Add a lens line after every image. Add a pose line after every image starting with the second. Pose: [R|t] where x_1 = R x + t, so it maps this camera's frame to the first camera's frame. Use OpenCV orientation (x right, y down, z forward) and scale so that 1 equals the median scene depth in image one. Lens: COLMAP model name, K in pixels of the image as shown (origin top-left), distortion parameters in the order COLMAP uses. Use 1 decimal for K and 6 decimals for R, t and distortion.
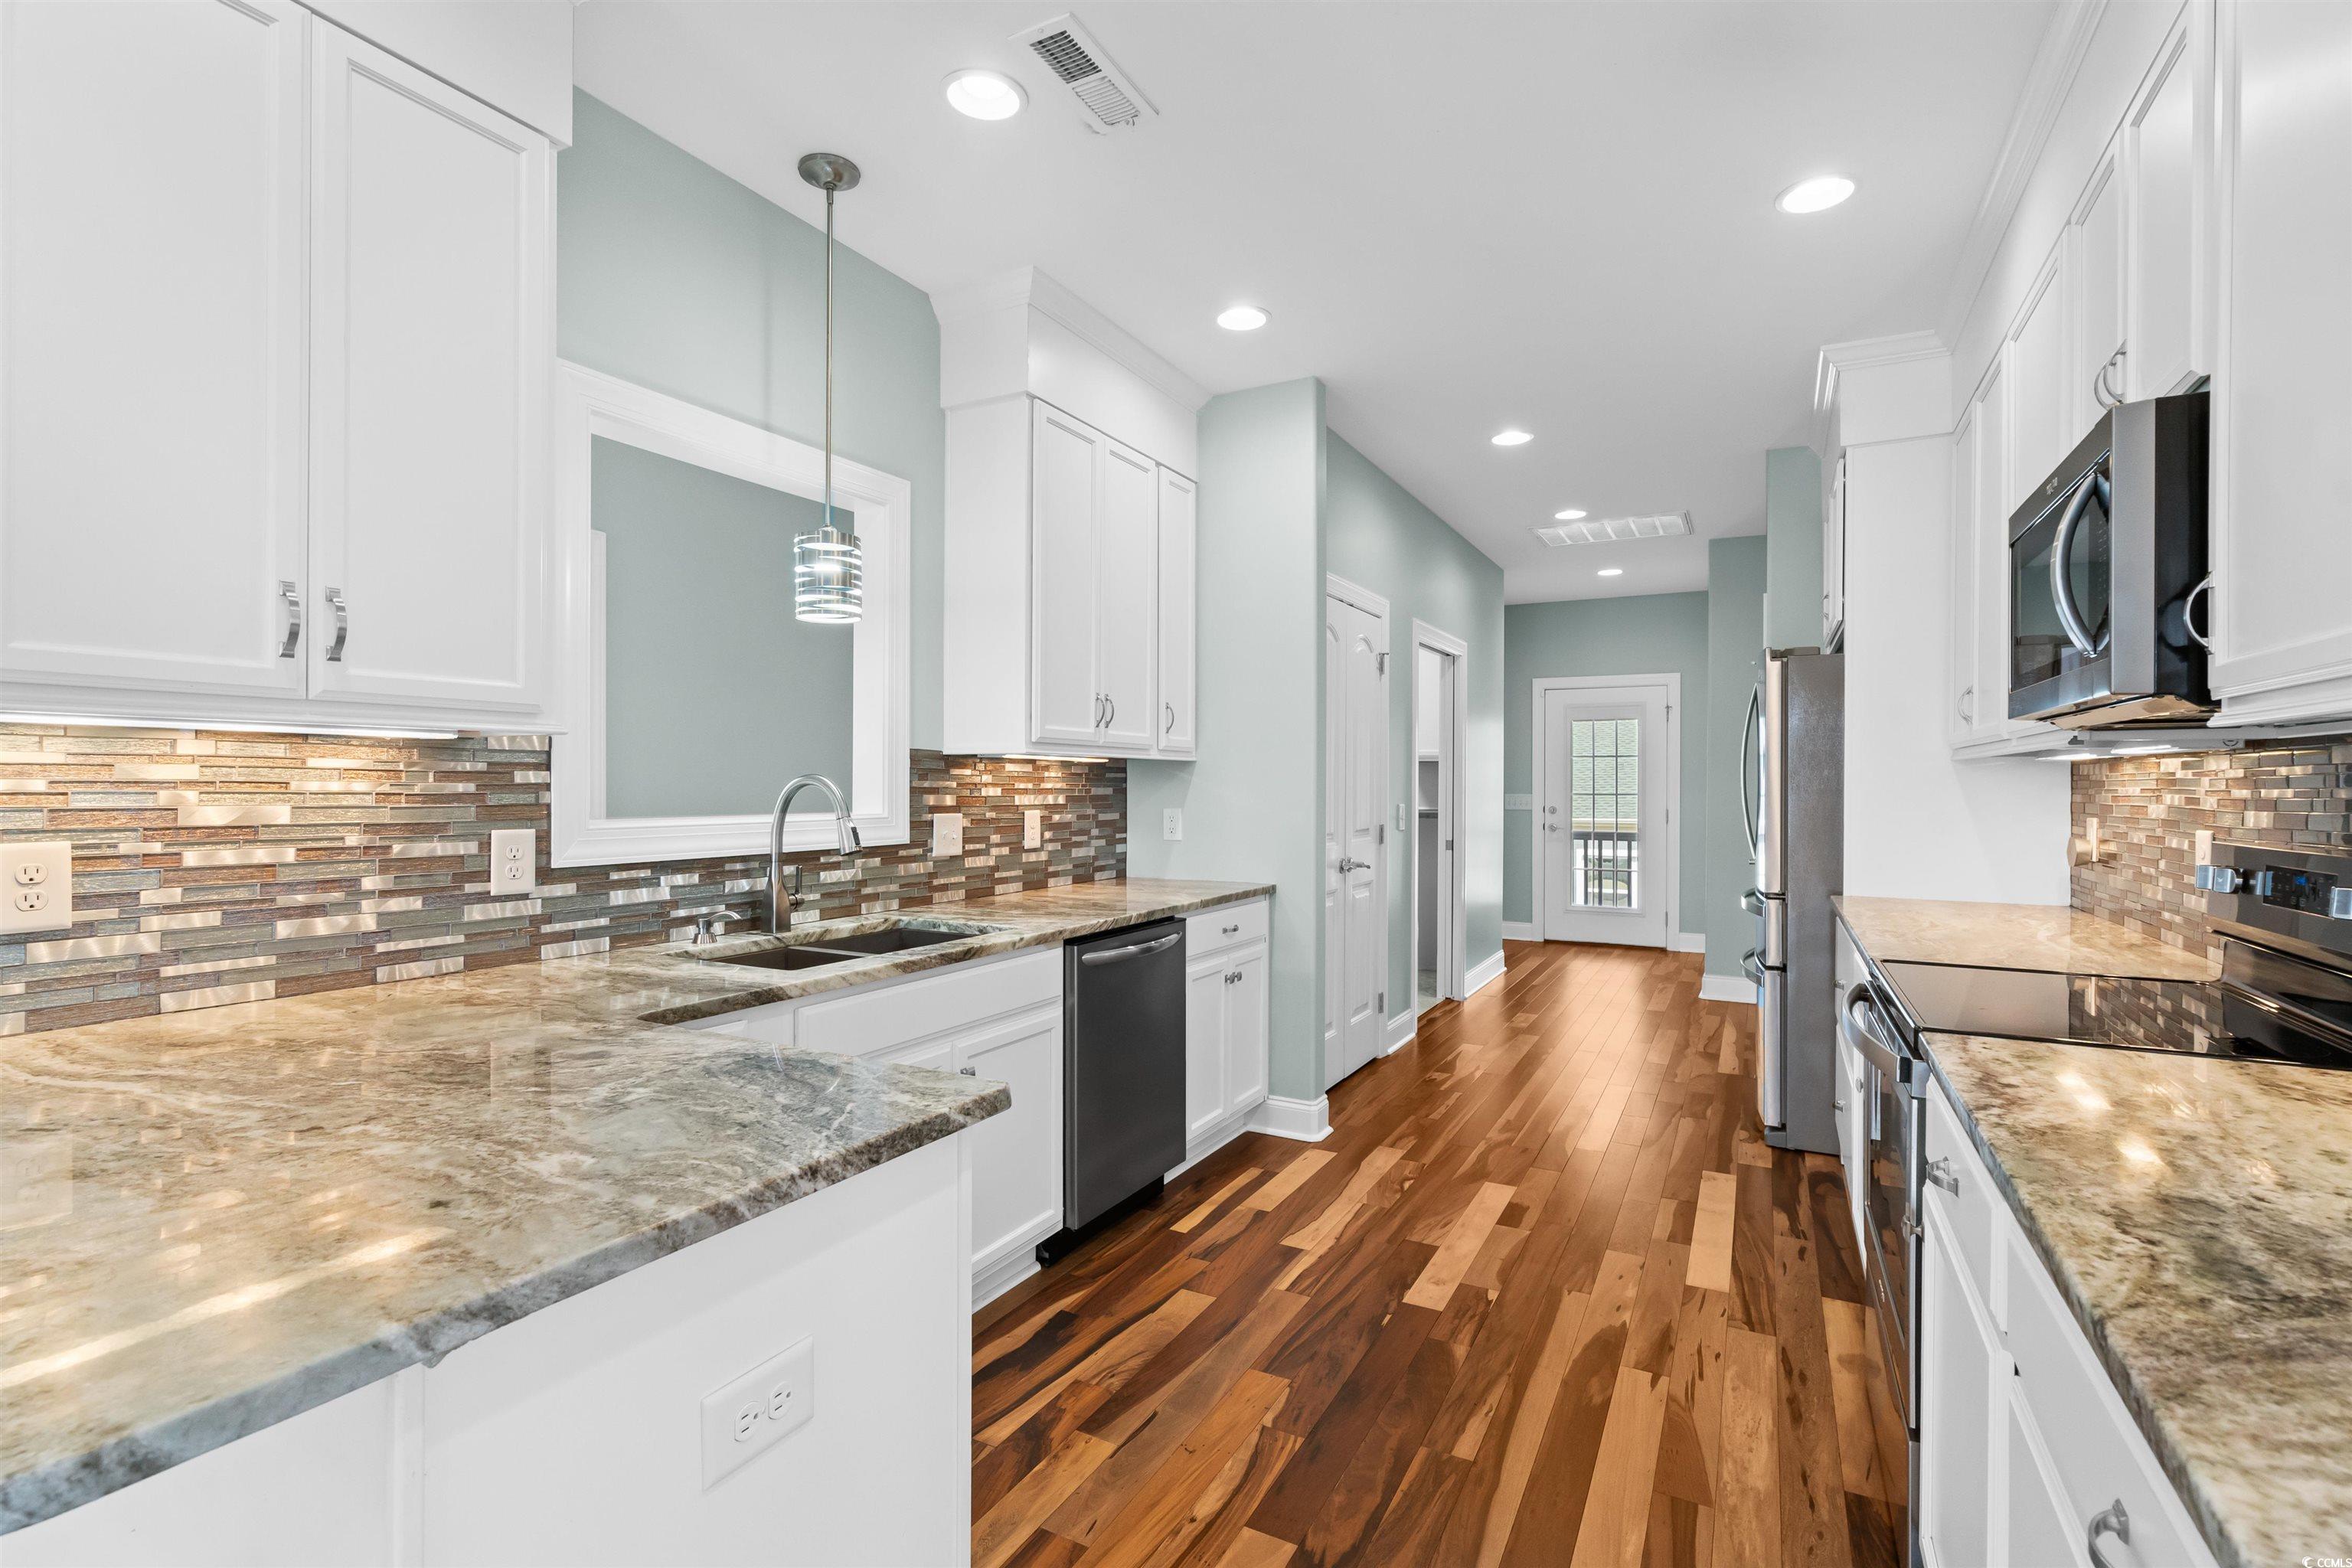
lens RADIAL K [[1072.9, 0, 1176.0], [0, 1072.9, 784.0], [0, 0, 1]] dist [-0.002390, -0.000288]
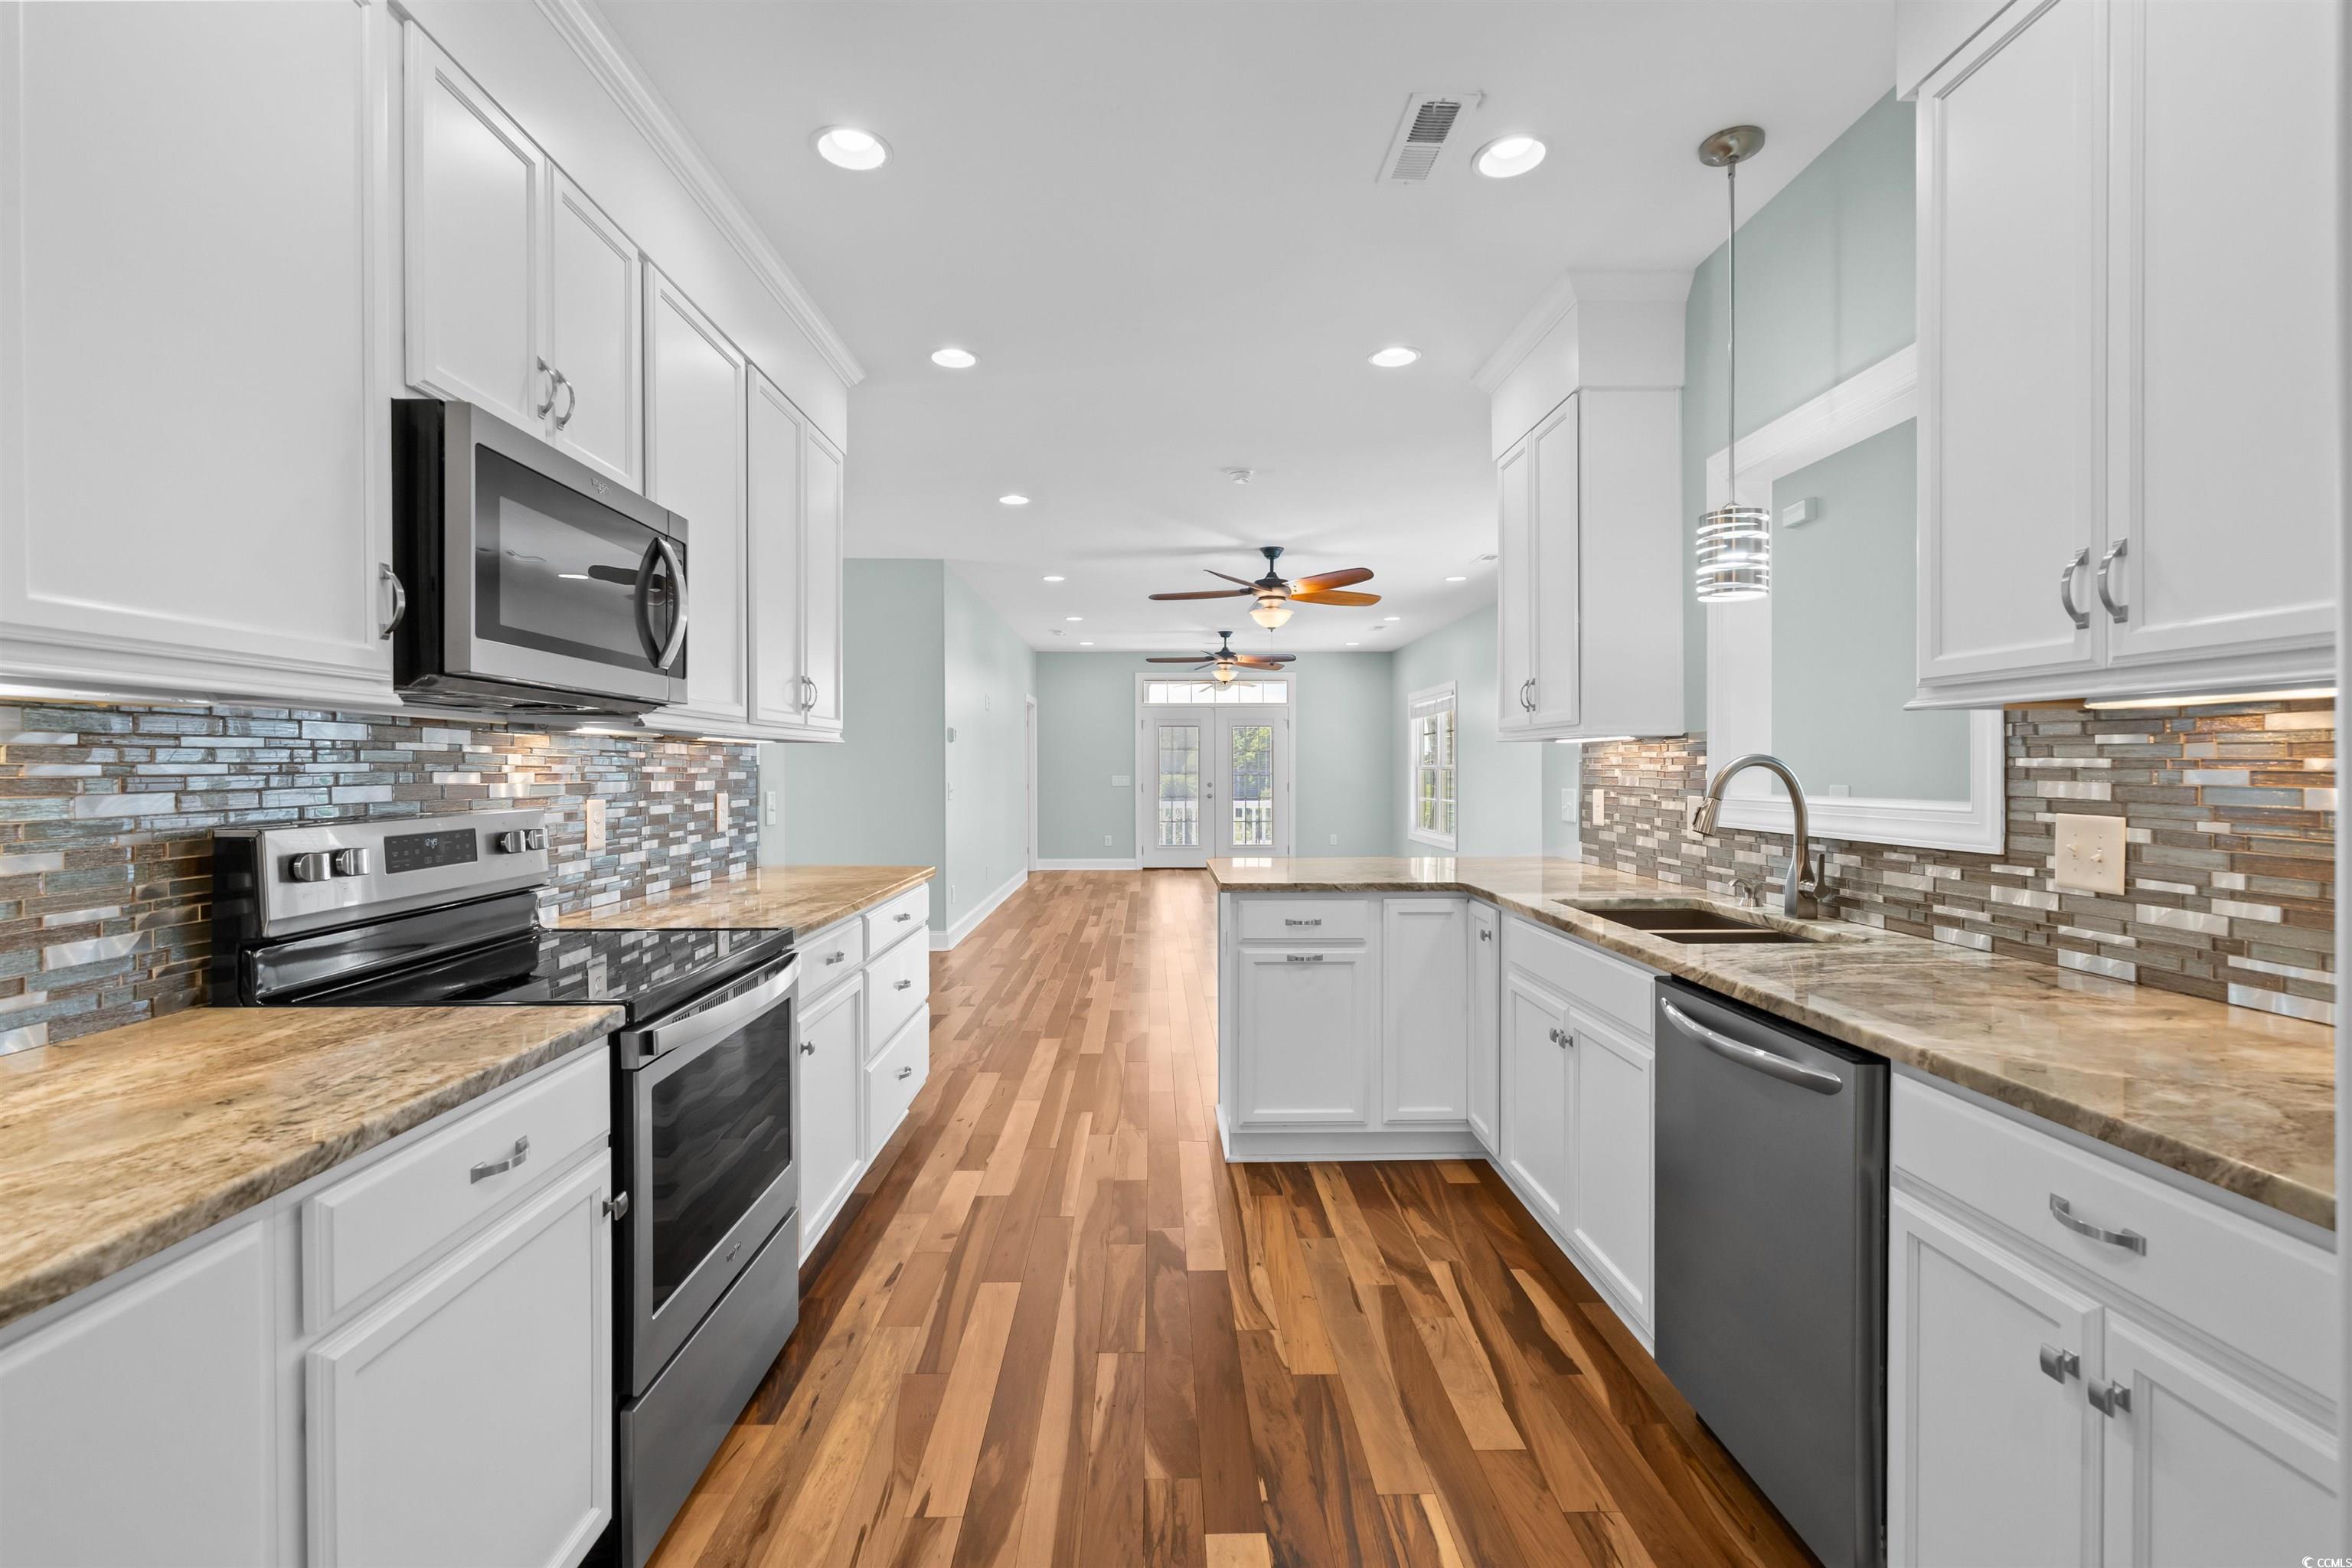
lens RADIAL K [[1072.9, 0, 1176.0], [0, 1072.9, 784.0], [0, 0, 1]] dist [-0.002390, -0.000288]
pose [[-0.866819, 0.002440, -0.498618, 0.623730], [-0.004565, 0.999907, 0.012830, 0.008515], [0.498603, 0.013398, -0.866727, 1.630531]]
